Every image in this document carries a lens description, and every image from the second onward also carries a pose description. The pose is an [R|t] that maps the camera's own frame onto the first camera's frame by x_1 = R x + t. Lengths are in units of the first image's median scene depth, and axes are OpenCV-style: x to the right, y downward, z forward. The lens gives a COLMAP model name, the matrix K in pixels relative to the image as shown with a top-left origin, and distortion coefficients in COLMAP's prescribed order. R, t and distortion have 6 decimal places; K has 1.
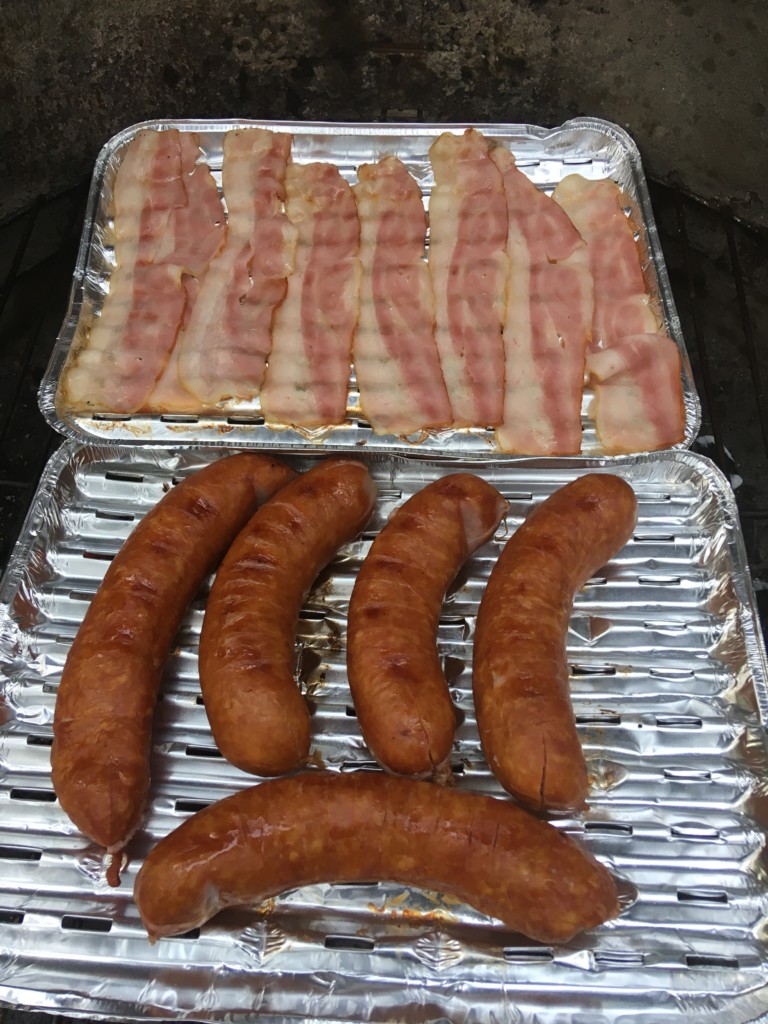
lens RADIAL K [[863.1, 0, 383.9], [0, 863.1, 512.5], [0, 0, 1]] dist [-0.002528, -0.006610]
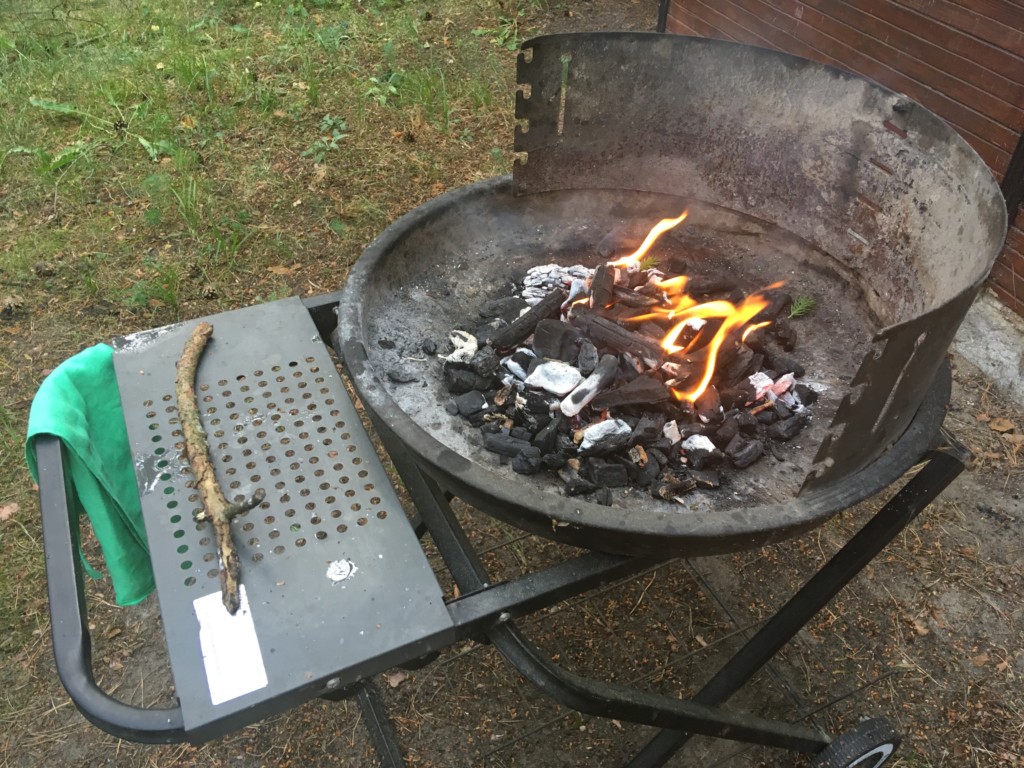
lens RADIAL K [[863.1, 0, 511.9], [0, 863.1, 383.9], [0, 0, 1]] dist [-0.002528, -0.006610]
pose [[0.483332, 0.608201, -0.629668, 1.060570], [-0.774057, 0.632884, 0.017143, 0.267797], [0.408933, 0.479113, 0.776675, -0.565213]]
